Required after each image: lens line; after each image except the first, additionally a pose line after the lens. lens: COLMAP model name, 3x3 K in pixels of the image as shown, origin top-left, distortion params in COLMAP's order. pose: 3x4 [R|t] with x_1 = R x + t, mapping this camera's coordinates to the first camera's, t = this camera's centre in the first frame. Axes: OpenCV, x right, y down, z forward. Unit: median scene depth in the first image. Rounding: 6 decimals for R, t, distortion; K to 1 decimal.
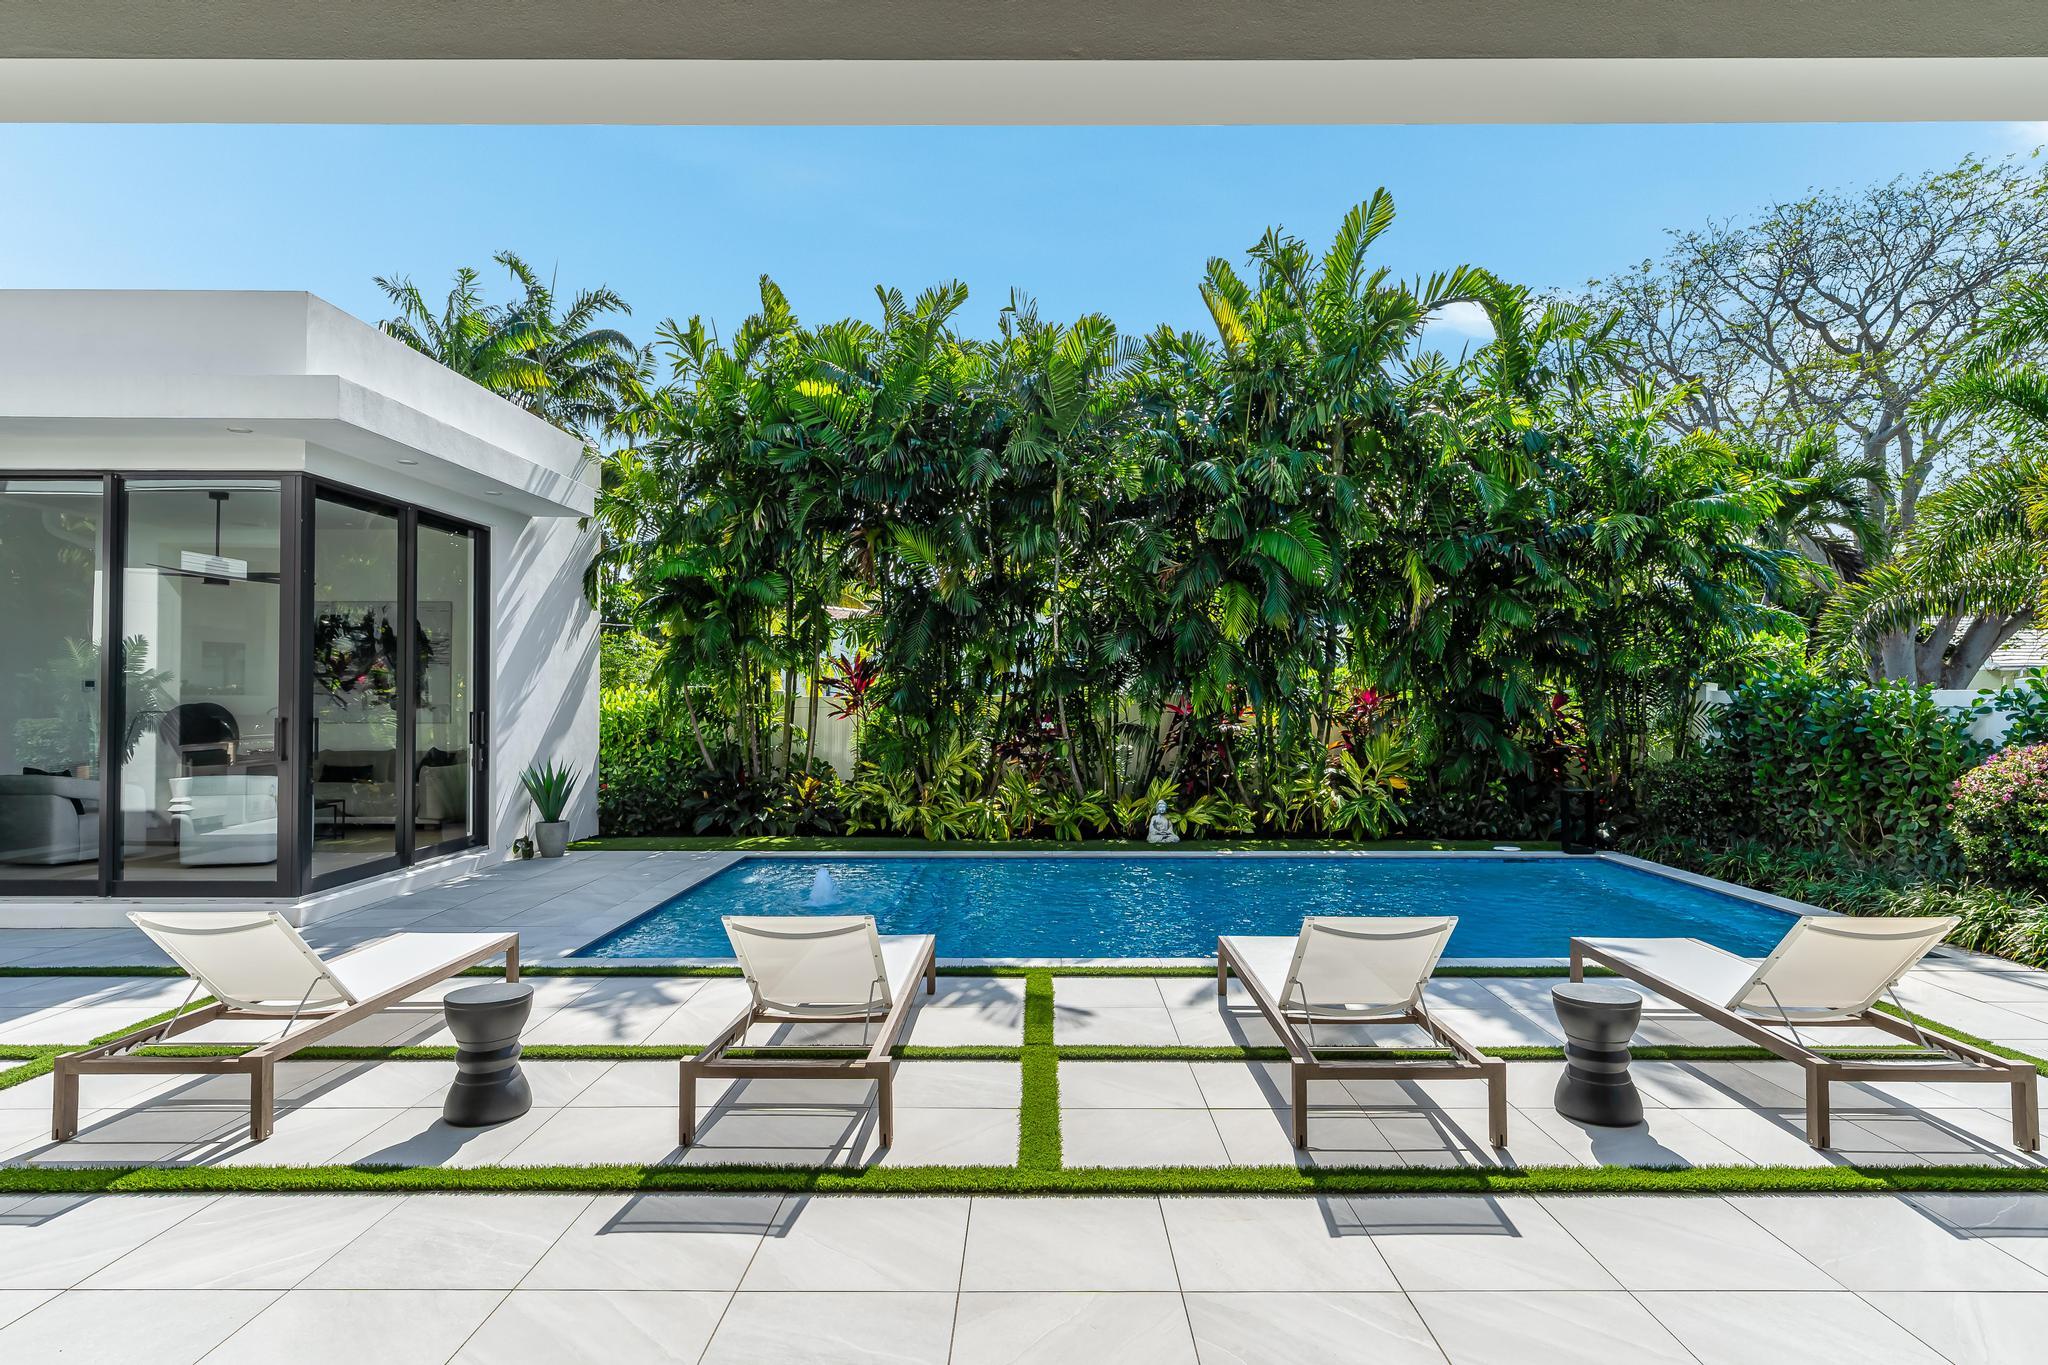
lens RADIAL K [[1101.0, 0, 1024.0], [0, 1101.0, 682.5], [0, 0, 1]] dist [0.000413, 0.000143]
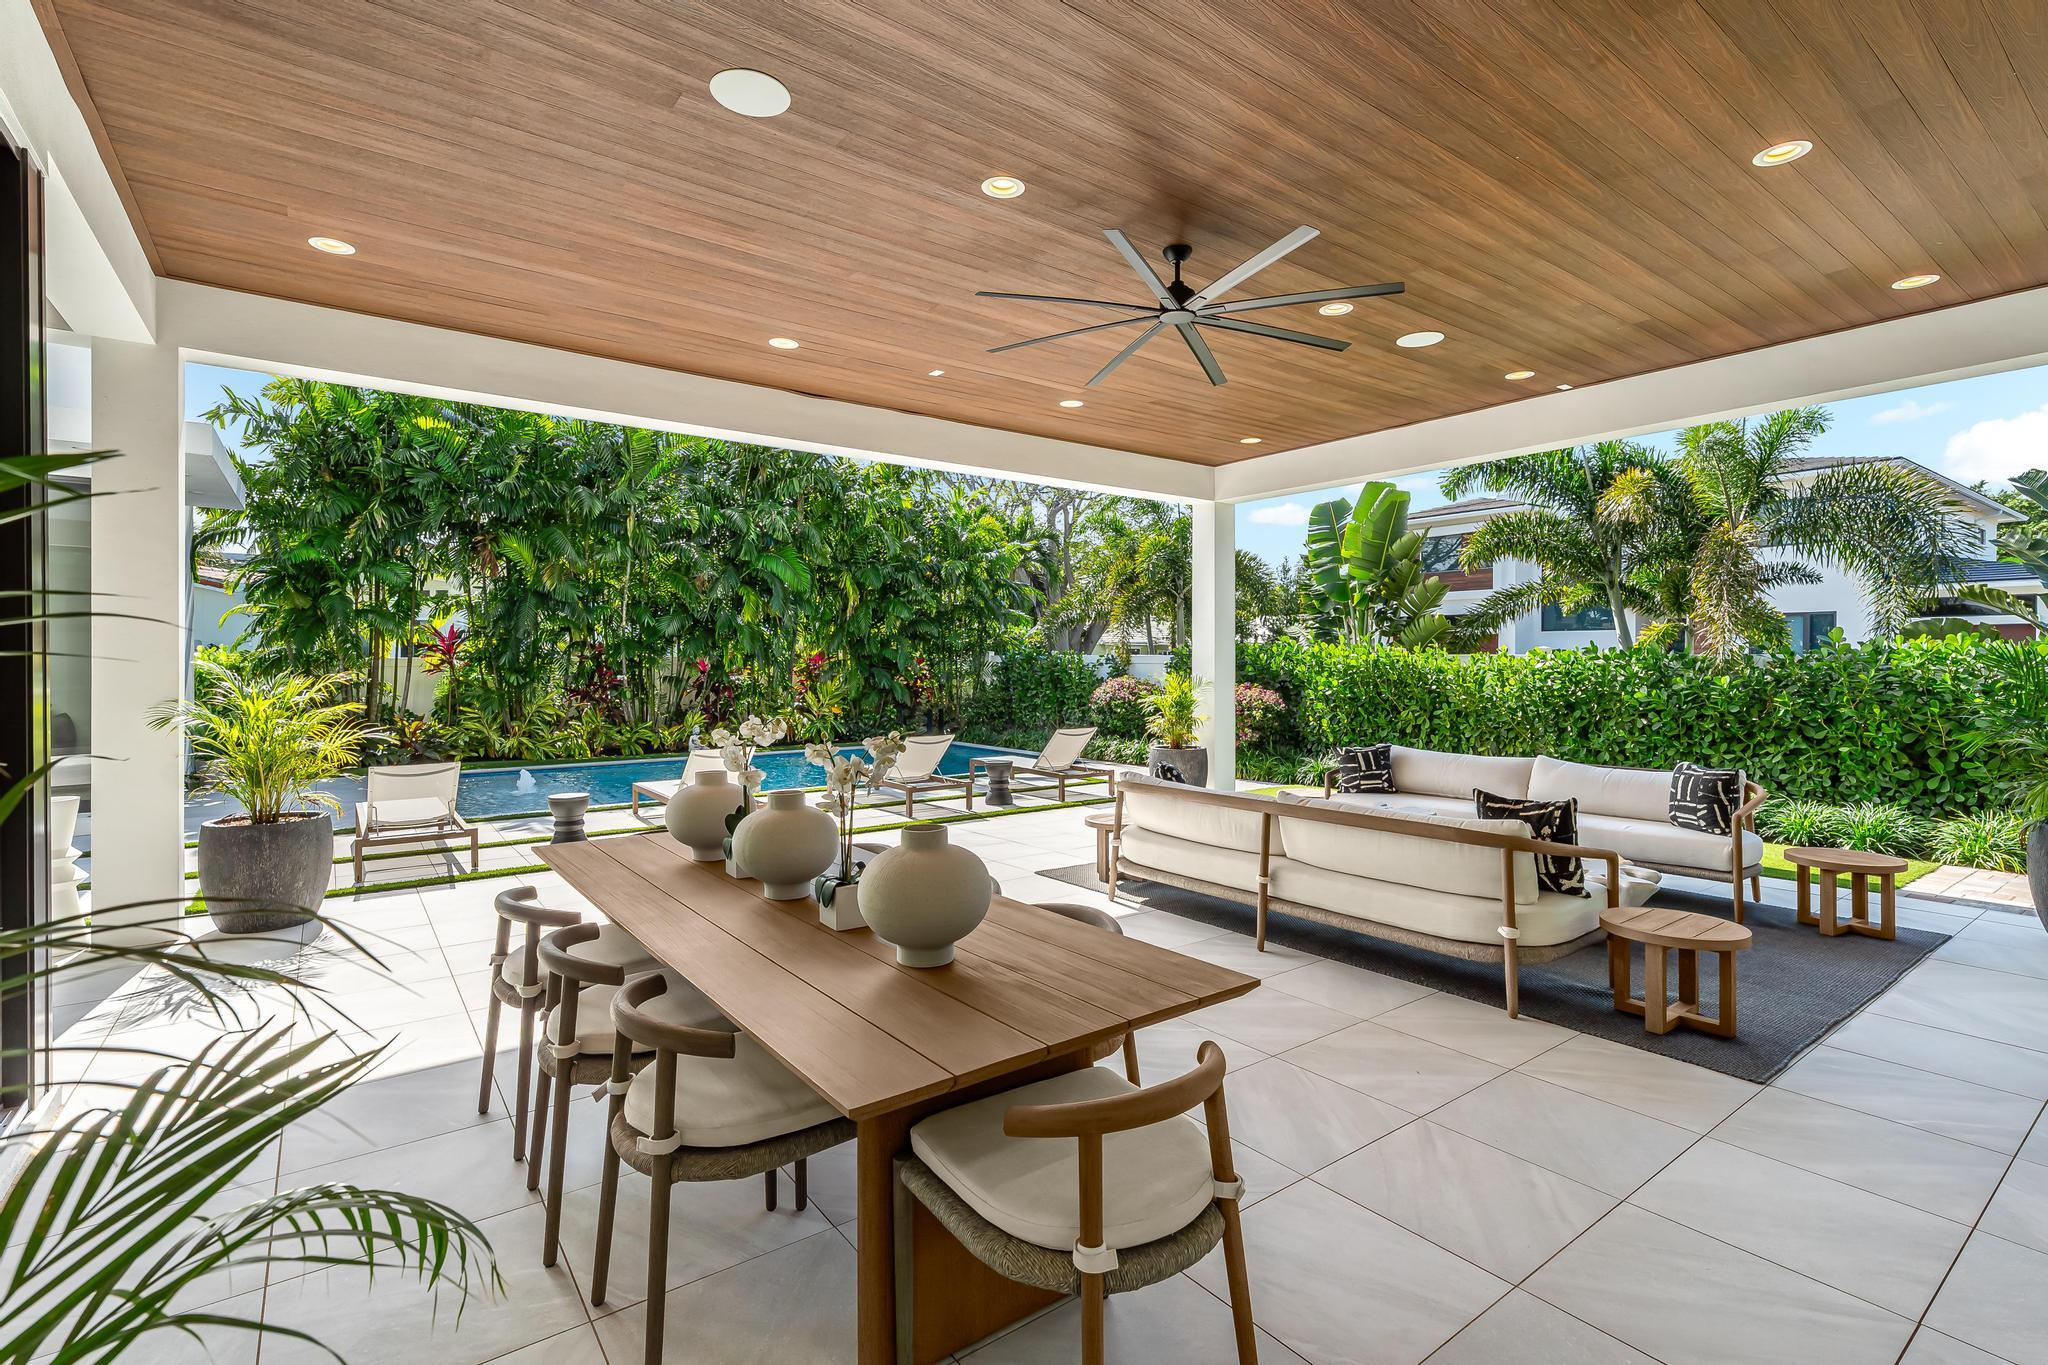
lens RADIAL K [[919.5, 0, 1023.3], [0, 919.5, 686.9], [0, 0, 1]] dist [-0.000595, 0.000484]
pose [[0.803099, -0.017042, 0.595602, -0.277359], [-0.008095, 0.999187, 0.039505, -0.001363], [-0.595791, -0.036548, 0.802308, -0.306757]]
